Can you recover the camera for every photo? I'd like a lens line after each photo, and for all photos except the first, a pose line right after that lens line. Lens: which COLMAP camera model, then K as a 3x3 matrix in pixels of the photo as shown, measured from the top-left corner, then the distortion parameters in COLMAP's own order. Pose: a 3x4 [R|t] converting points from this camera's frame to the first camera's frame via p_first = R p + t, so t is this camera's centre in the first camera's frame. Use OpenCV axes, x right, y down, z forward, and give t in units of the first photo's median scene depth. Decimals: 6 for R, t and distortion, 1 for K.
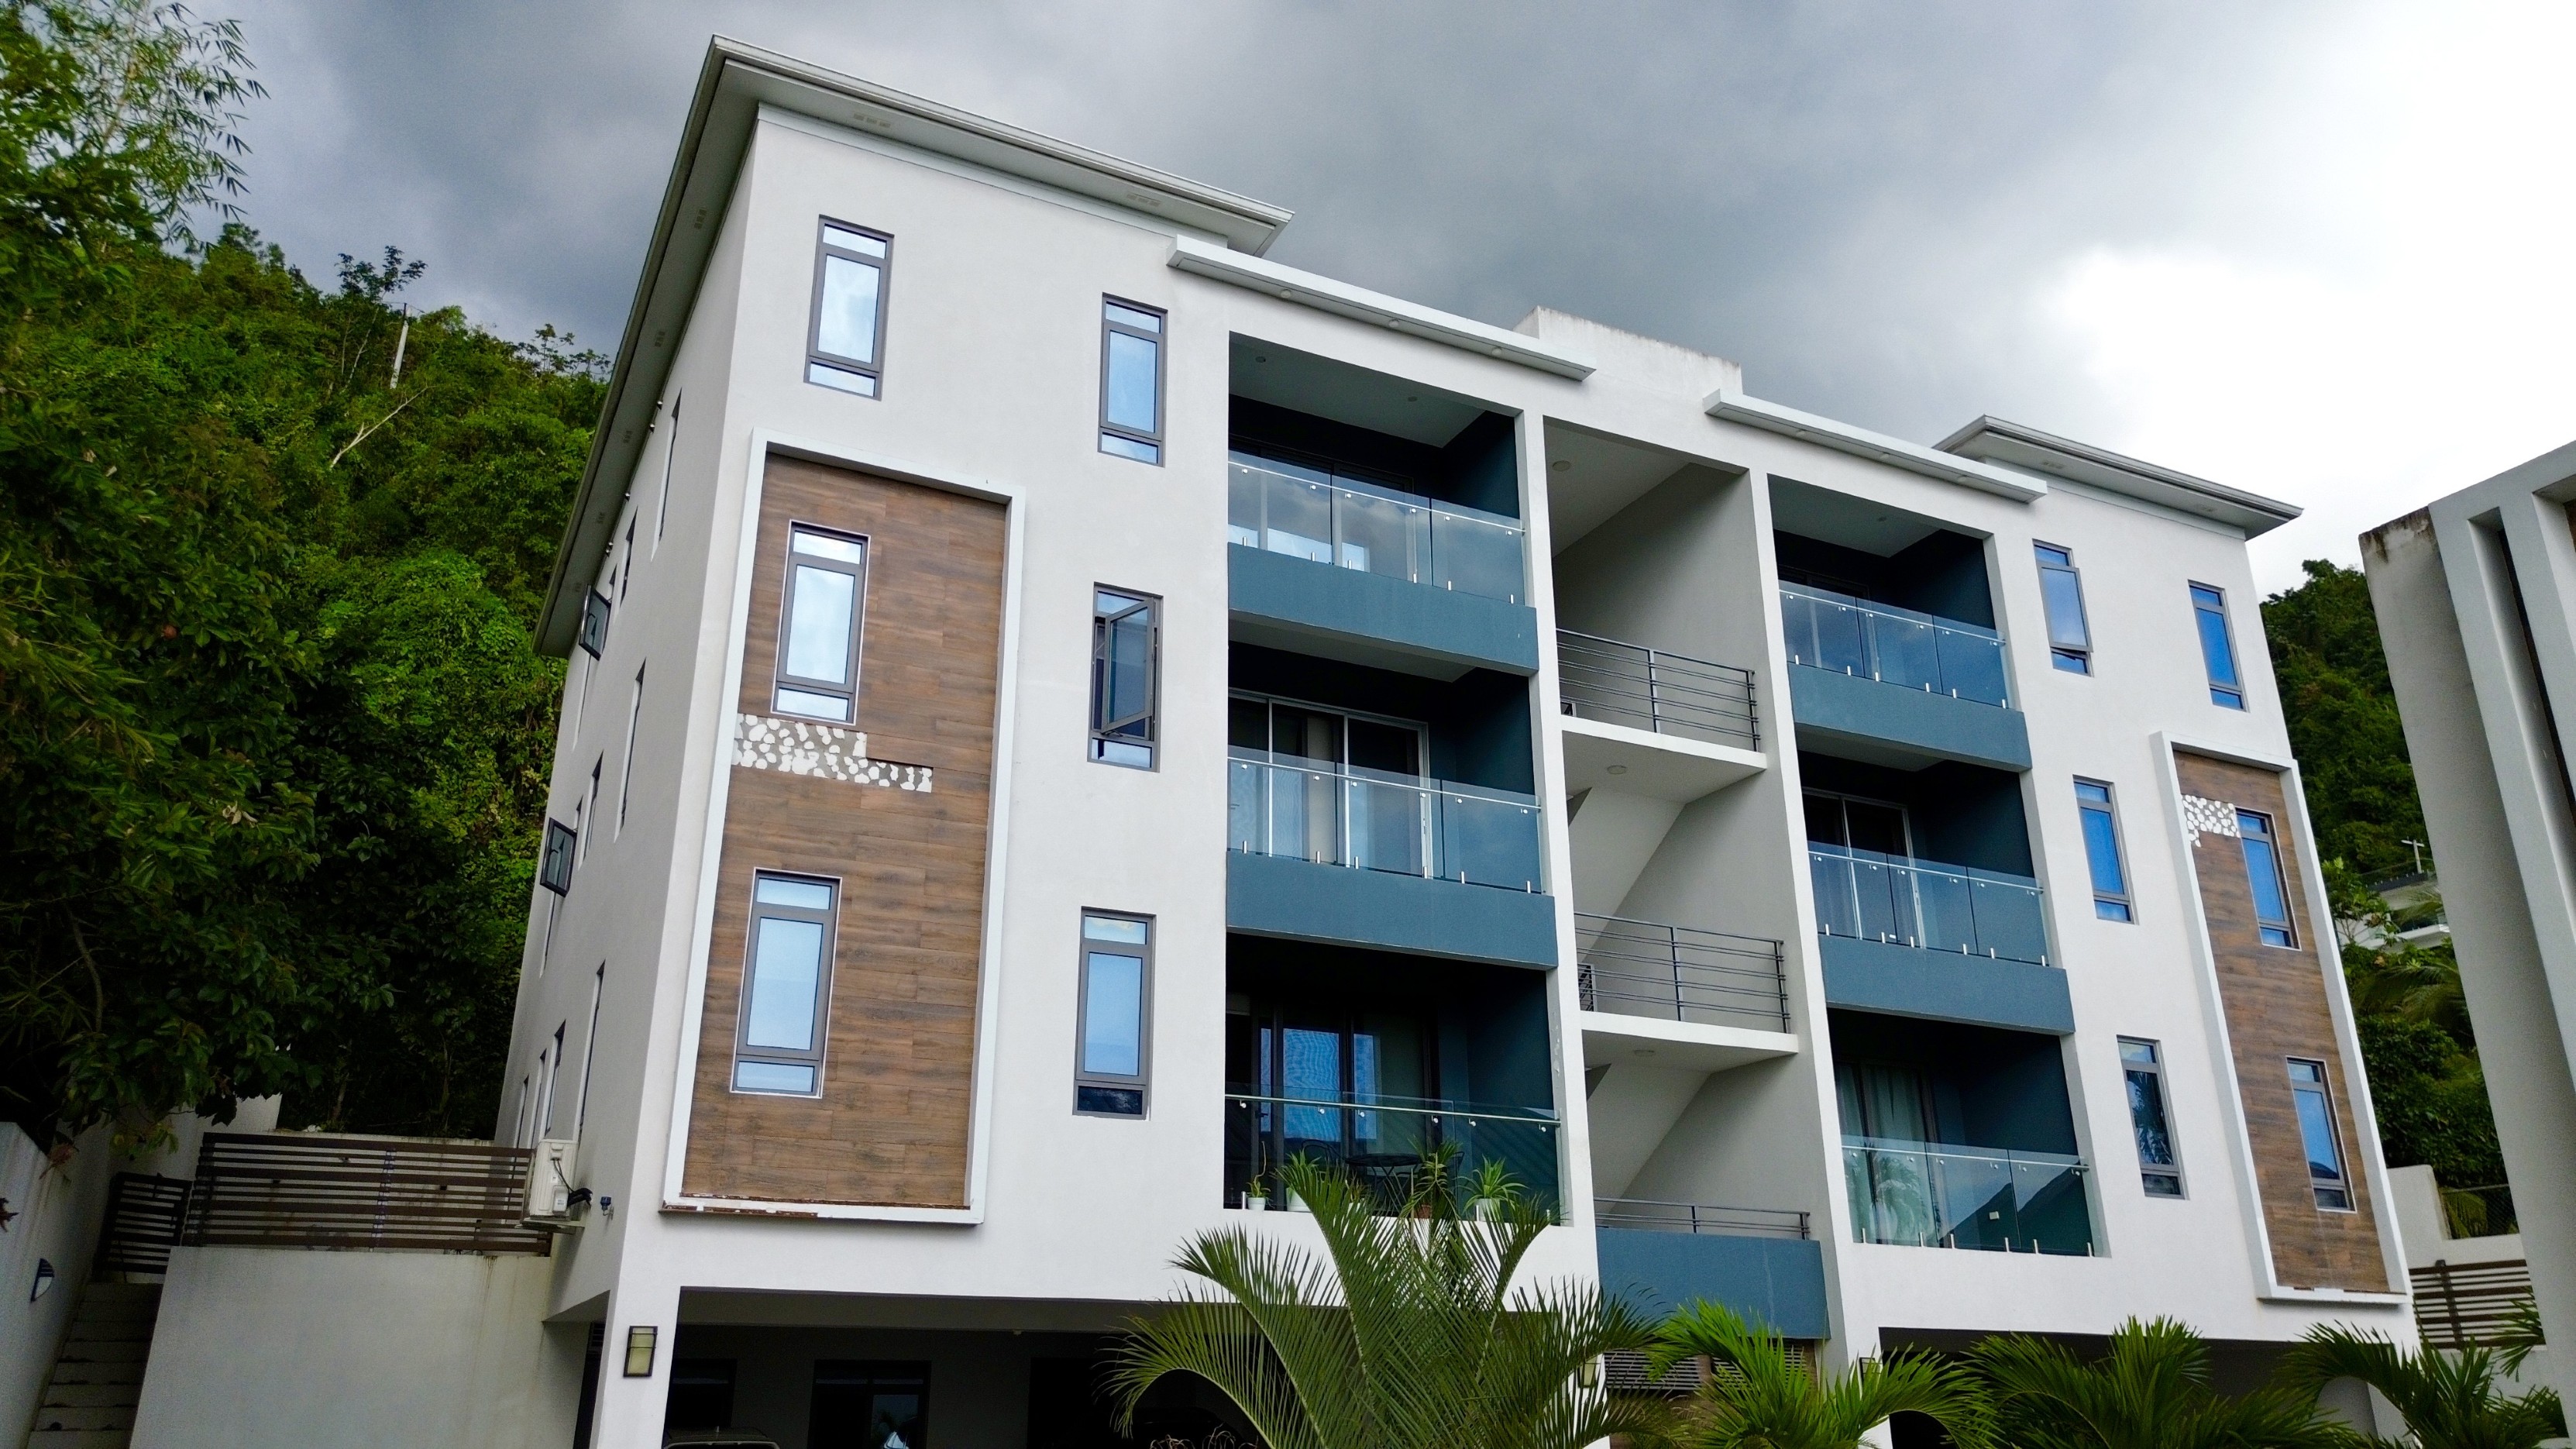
lens RADIAL K [[1837.1, 0, 1271.6], [0, 1837.1, 713.4], [0, 0, 1]] dist [0.052439, -0.041699]
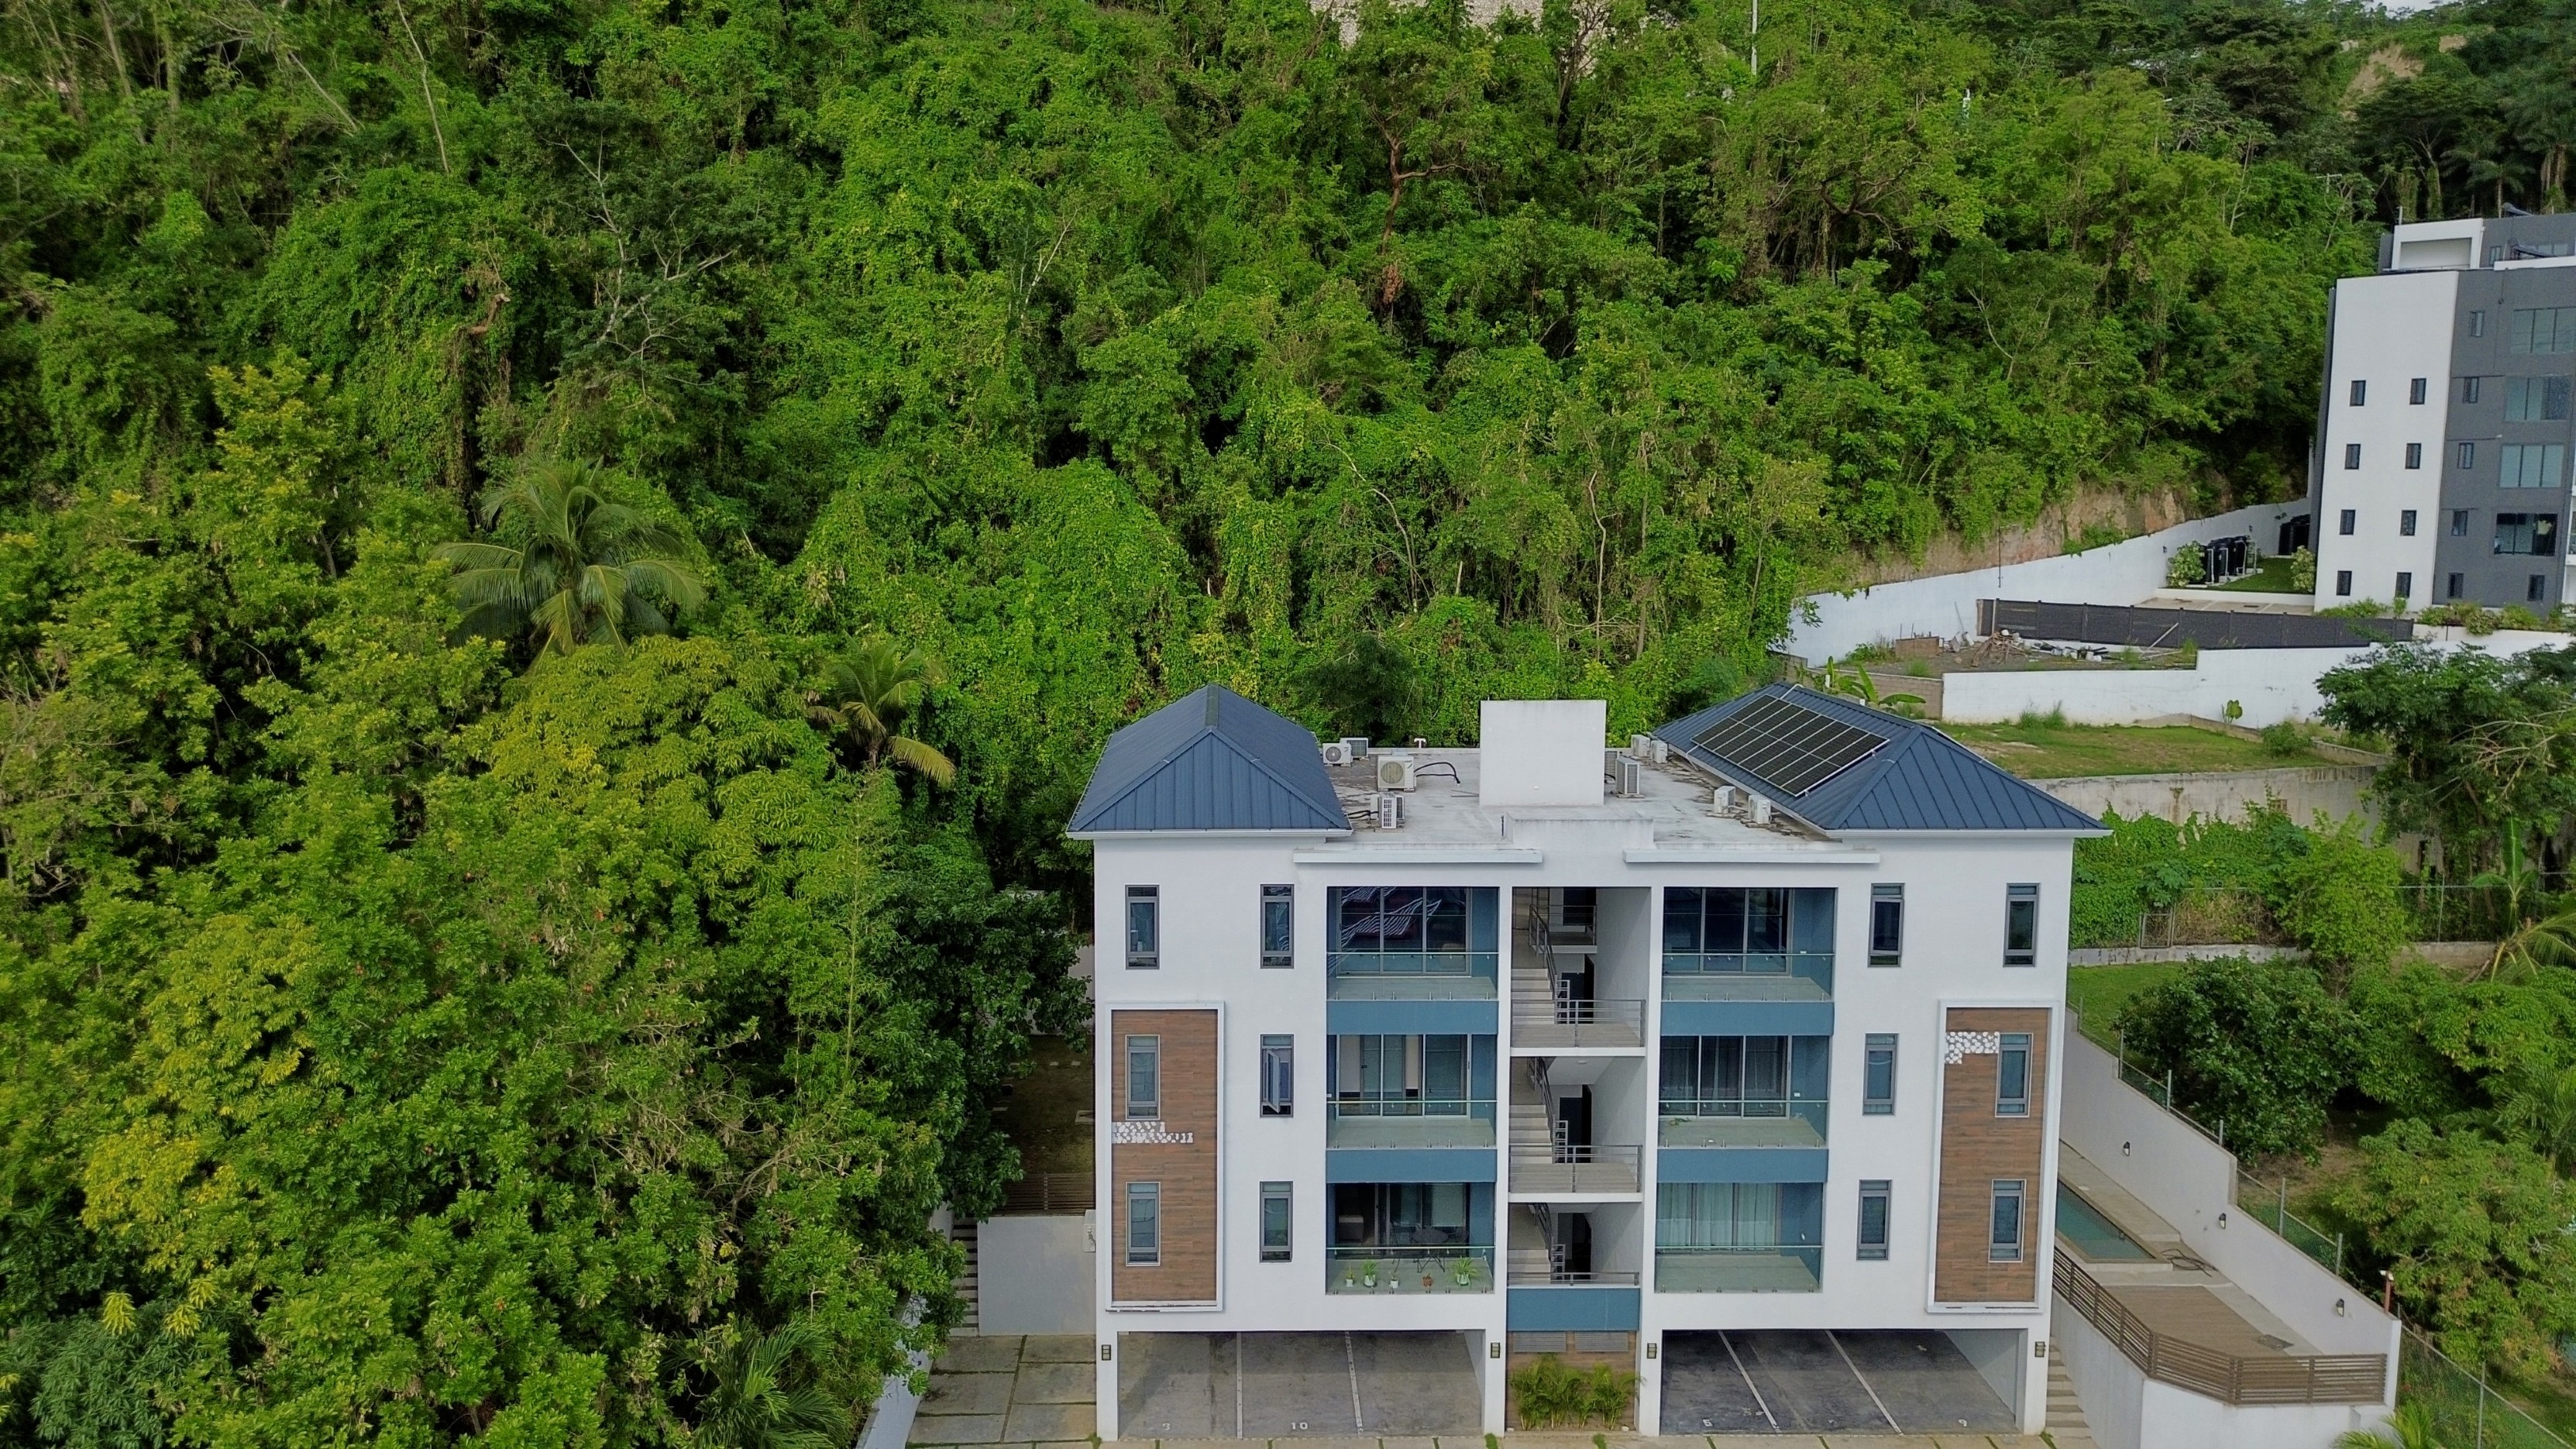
lens RADIAL K [[1837.1, 0, 1276.4], [0, 1837.1, 722.5], [0, 0, 1]] dist [0.052439, -0.041699]
pose [[0.908750, 0.056164, -0.413545, 0.743858], [0.148141, 0.882966, 0.445450, -1.265608], [0.390164, -0.466065, 0.794075, -0.528055]]
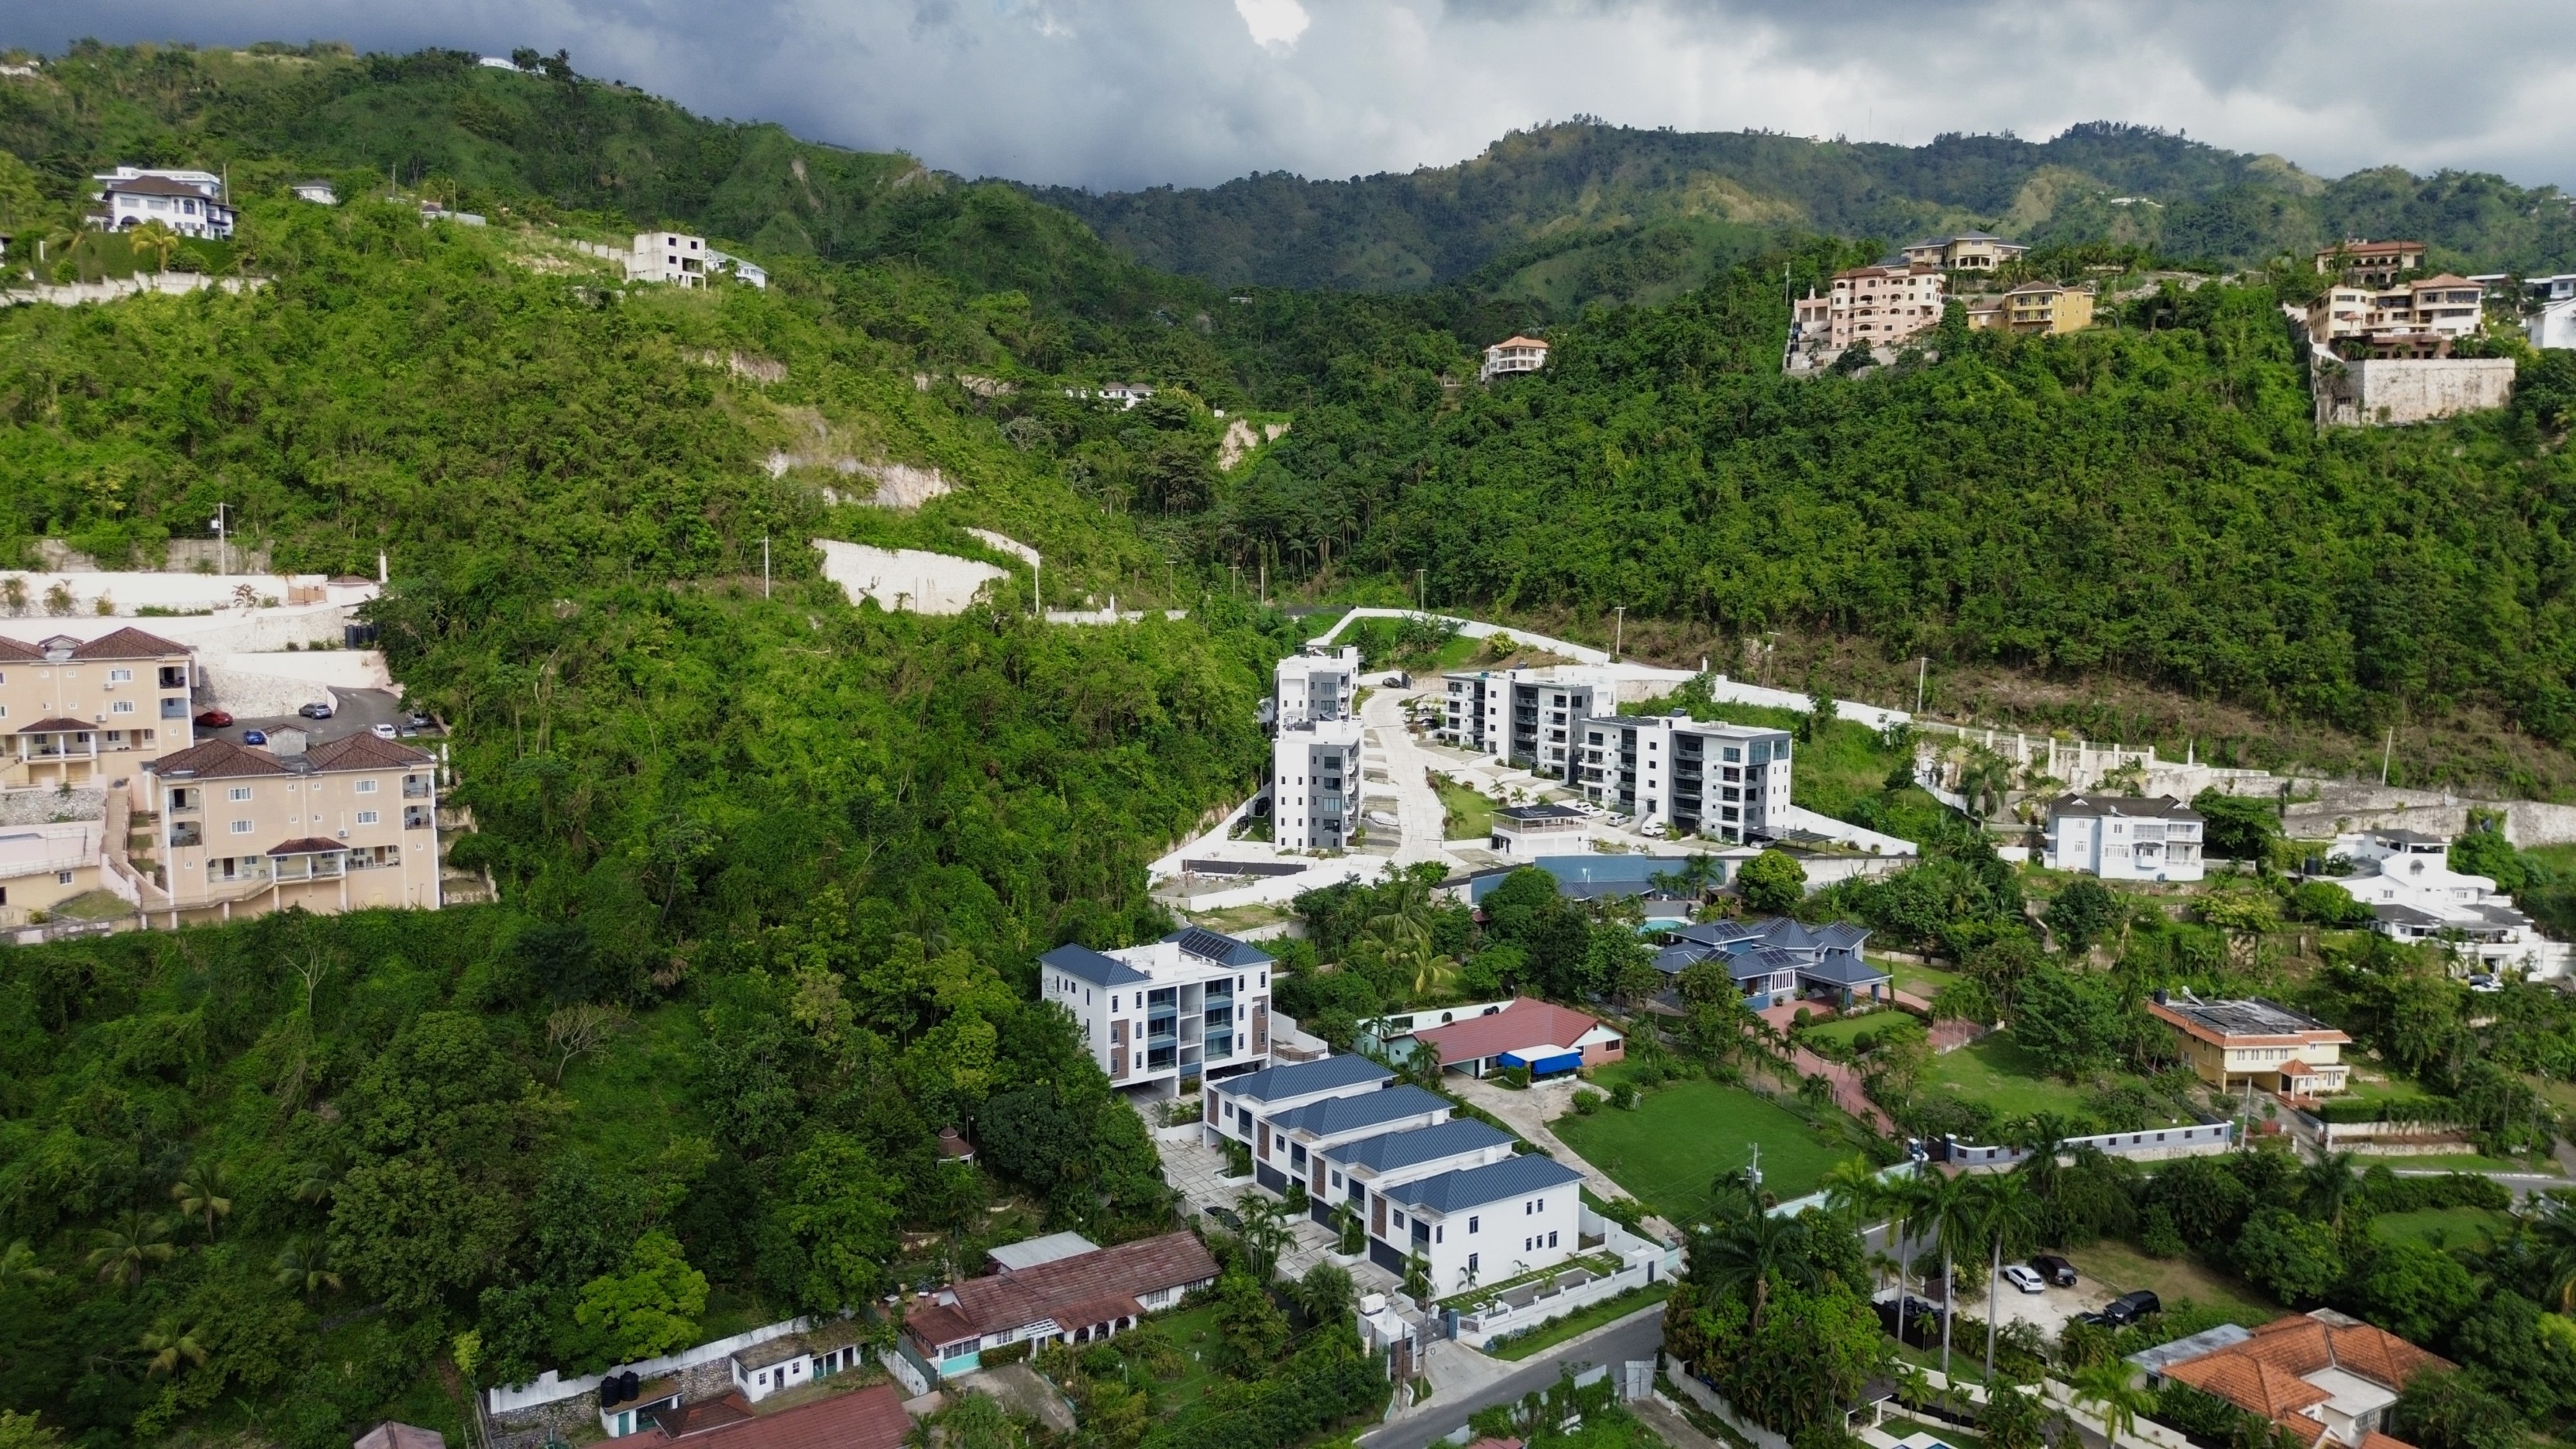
lens RADIAL K [[1837.1, 0, 1296.5], [0, 1837.1, 725.6], [0, 0, 1]] dist [0.052439, -0.041699]
pose [[0.988984, -0.007553, 0.147827, -0.696241], [-0.062044, 0.885579, 0.460327, -6.191287], [-0.134389, -0.464428, 0.875355, -7.266008]]
